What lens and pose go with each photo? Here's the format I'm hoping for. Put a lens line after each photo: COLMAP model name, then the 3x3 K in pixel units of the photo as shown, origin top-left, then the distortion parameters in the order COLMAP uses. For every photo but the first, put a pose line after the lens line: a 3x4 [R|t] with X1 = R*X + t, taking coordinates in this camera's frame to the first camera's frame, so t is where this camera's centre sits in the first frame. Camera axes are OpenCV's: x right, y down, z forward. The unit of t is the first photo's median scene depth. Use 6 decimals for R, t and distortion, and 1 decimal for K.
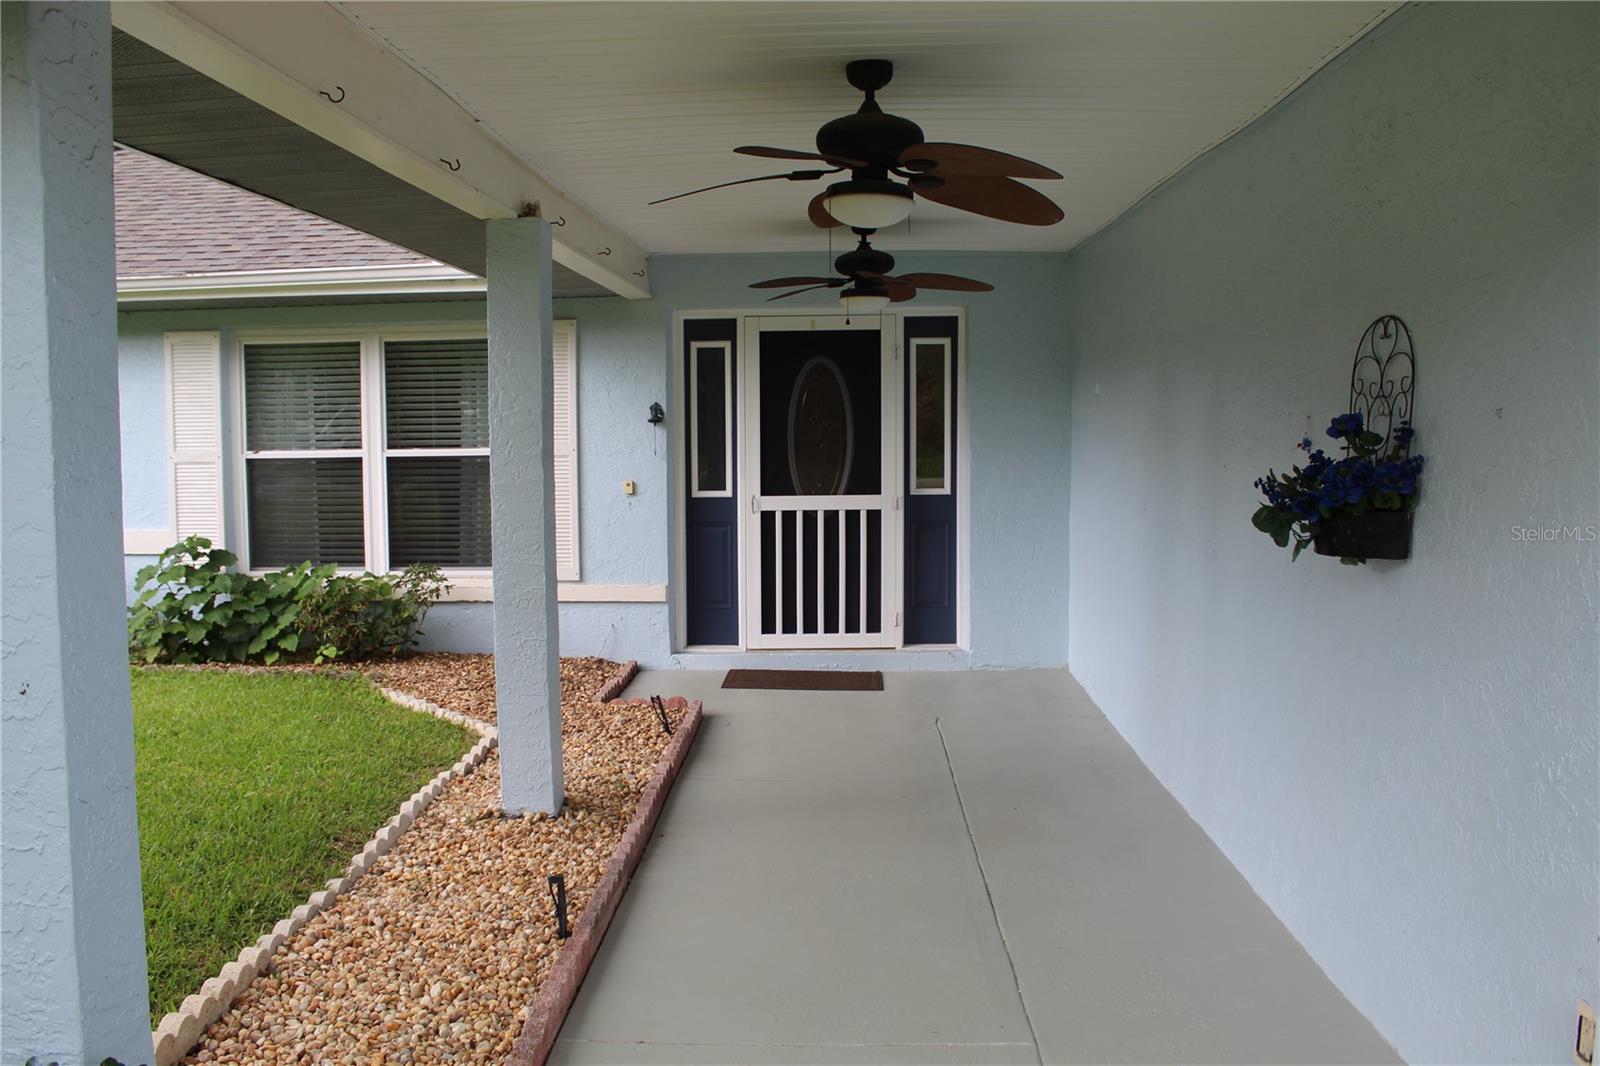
lens RADIAL K [[1325.7, 0, 791.2], [0, 1325.7, 539.4], [0, 0, 1]] dist [-0.150260, 0.122541]
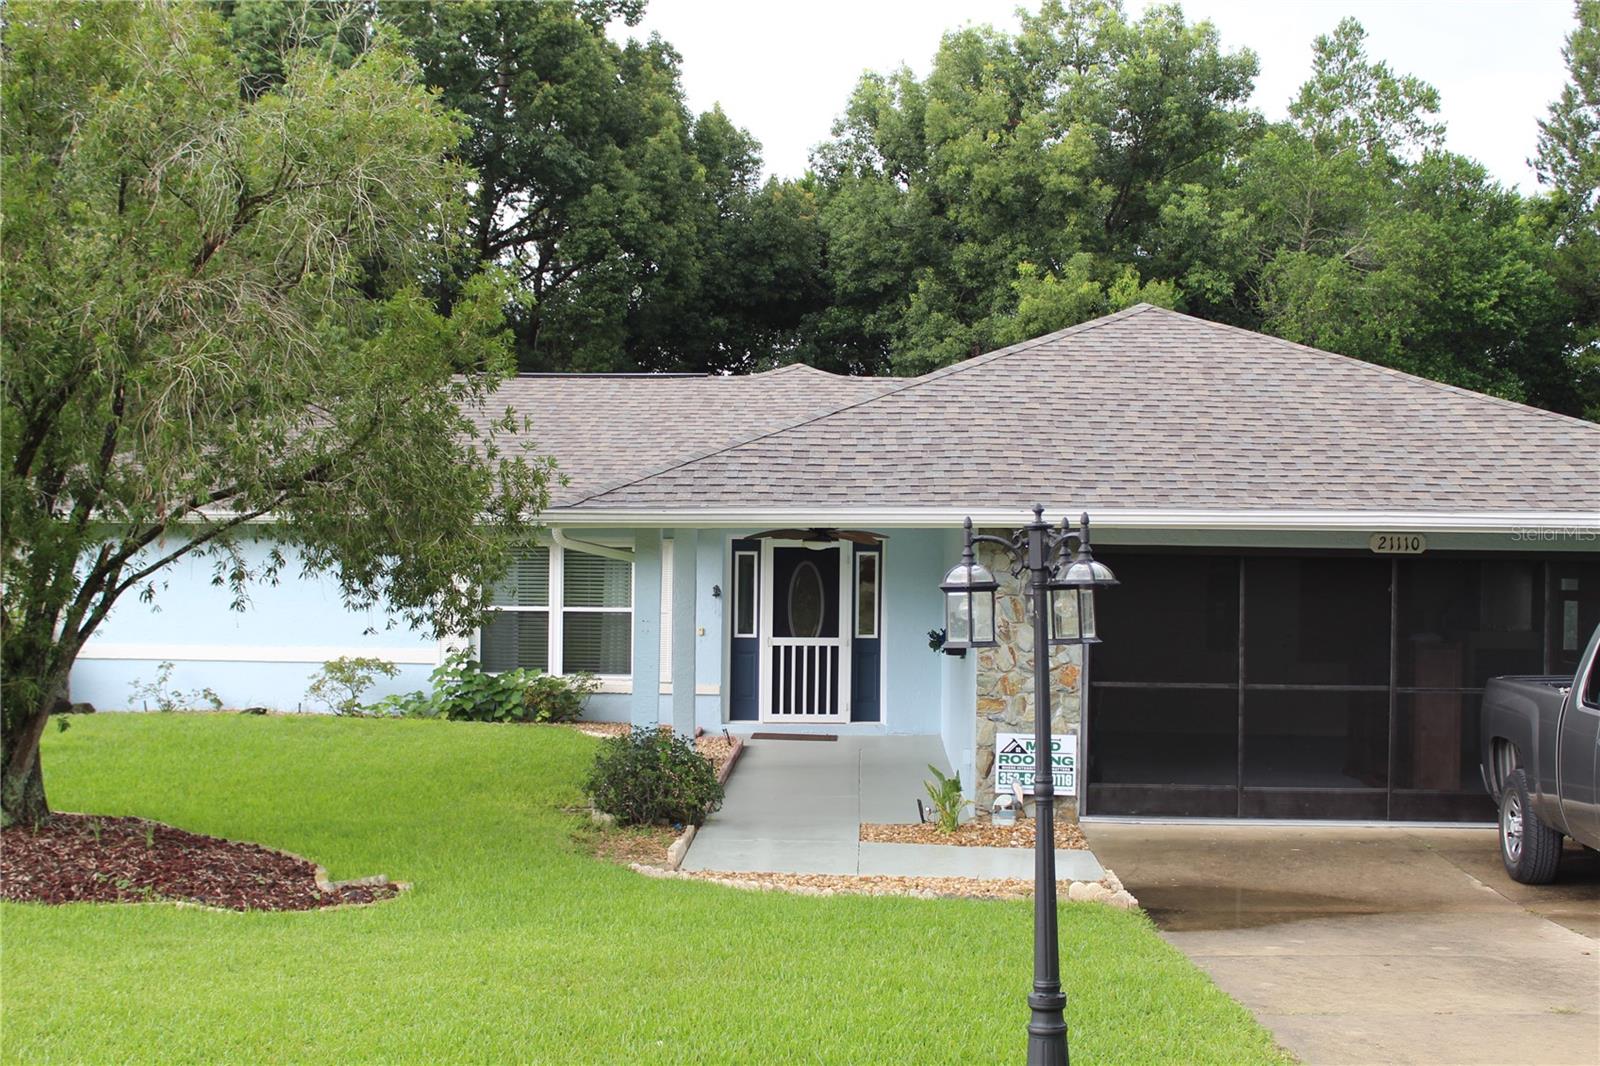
lens RADIAL K [[1927.1, 0, 803.1], [0, 1927.1, 526.6], [0, 0, 1]] dist [-0.084174, 0.000000]
pose [[0.999814, 0.017909, 0.007127, -0.003029], [-0.017155, 0.995362, -0.094657, 0.067711], [-0.008790, 0.094517, 0.995484, -1.699228]]
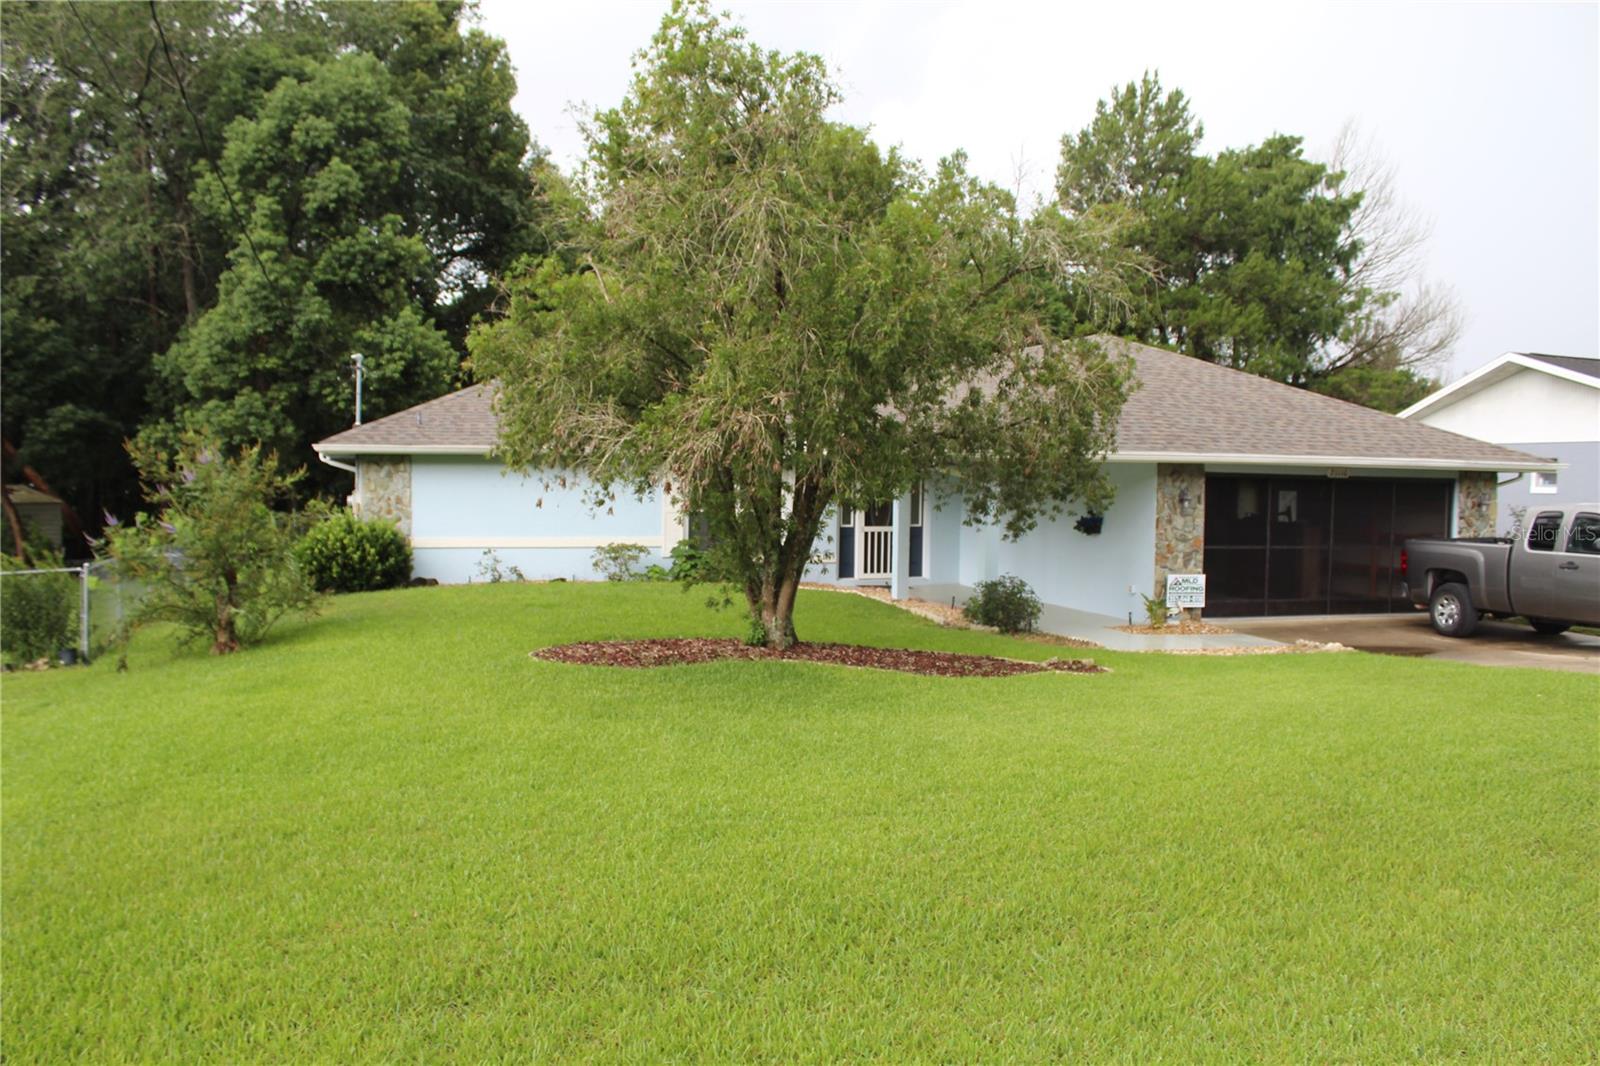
lens RADIAL K [[1325.7, 0, 798.0], [0, 1325.7, 534.2], [0, 0, 1]] dist [-0.150260, 0.122541]
pose [[0.929473, 0.003153, 0.368878, -1.295109], [0.011092, 0.999272, -0.036490, 0.094051], [-0.368724, 0.038008, 0.928761, -1.752977]]
